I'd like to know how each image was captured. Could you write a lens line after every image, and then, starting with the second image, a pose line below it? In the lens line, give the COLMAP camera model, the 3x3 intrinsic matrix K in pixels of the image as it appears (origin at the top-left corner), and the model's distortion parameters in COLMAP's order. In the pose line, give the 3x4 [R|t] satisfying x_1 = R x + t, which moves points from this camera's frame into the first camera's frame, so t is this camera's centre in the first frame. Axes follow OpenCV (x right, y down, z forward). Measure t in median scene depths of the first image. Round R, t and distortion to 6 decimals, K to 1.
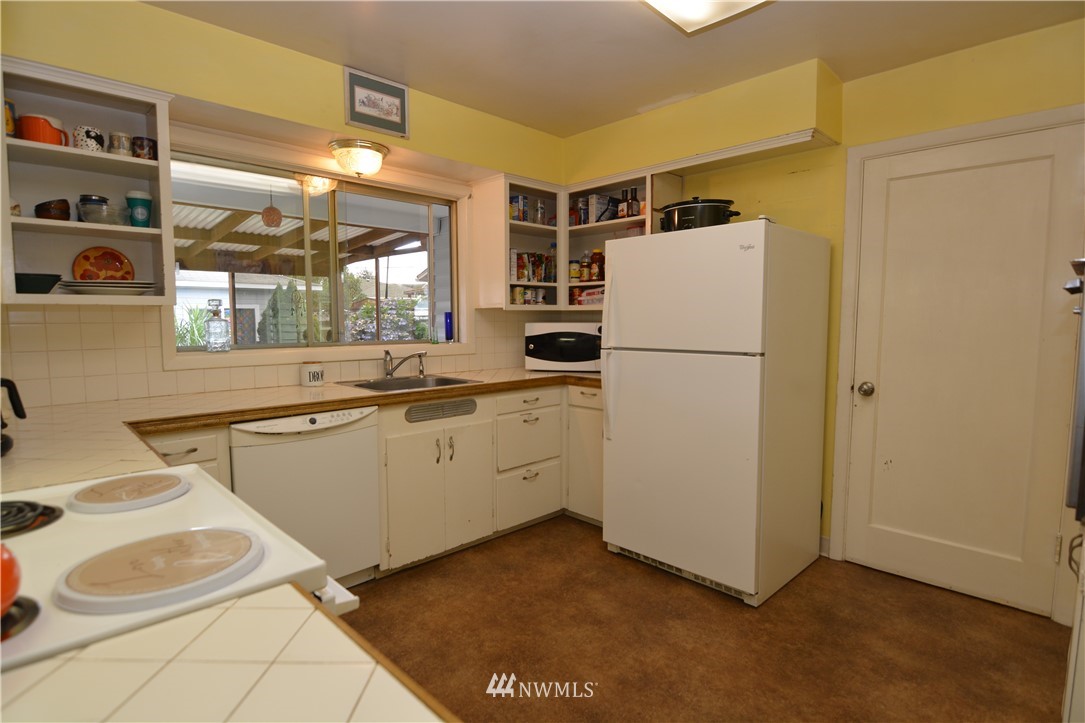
lens RADIAL K [[550.8, 0, 539.6], [0, 550.8, 360.9], [0, 0, 1]] dist [-0.000928, -0.015171]
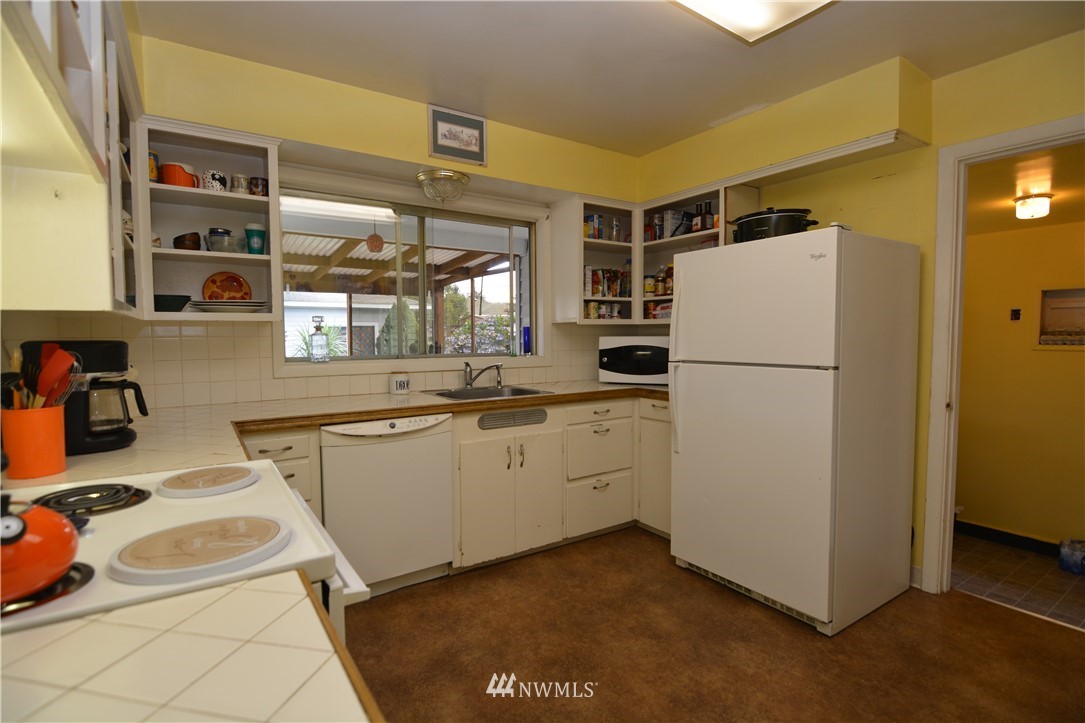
lens RADIAL K [[526.1, 0, 539.3], [0, 526.1, 361.2], [0, 0, 1]] dist [-0.006906, -0.009349]
pose [[0.983511, 0.005693, -0.180760, 0.059192], [-0.010327, 0.999641, -0.024709, 0.003684], [0.180555, 0.026168, 0.983217, 0.016787]]
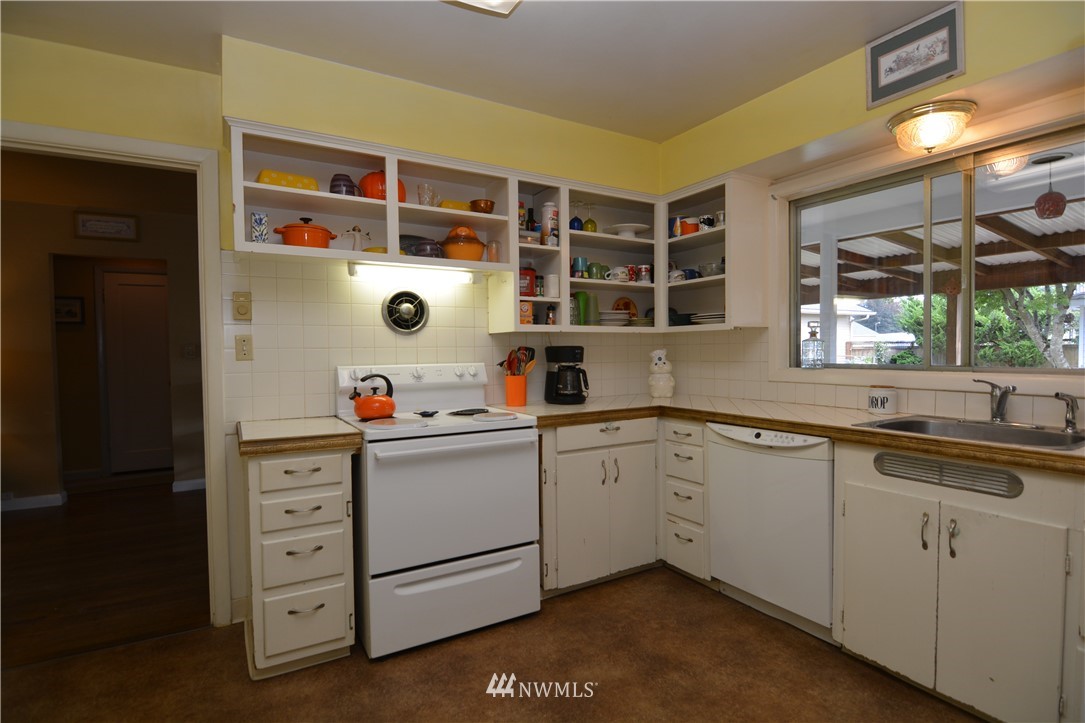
lens RADIAL K [[526.1, 0, 539.3], [0, 526.1, 361.2], [0, 0, 1]] dist [-0.006906, -0.009349]
pose [[-0.234309, 0.023159, -0.971886, 0.588237], [-0.066849, 0.996966, 0.039873, -0.038893], [0.969861, 0.074312, -0.232050, 0.745699]]
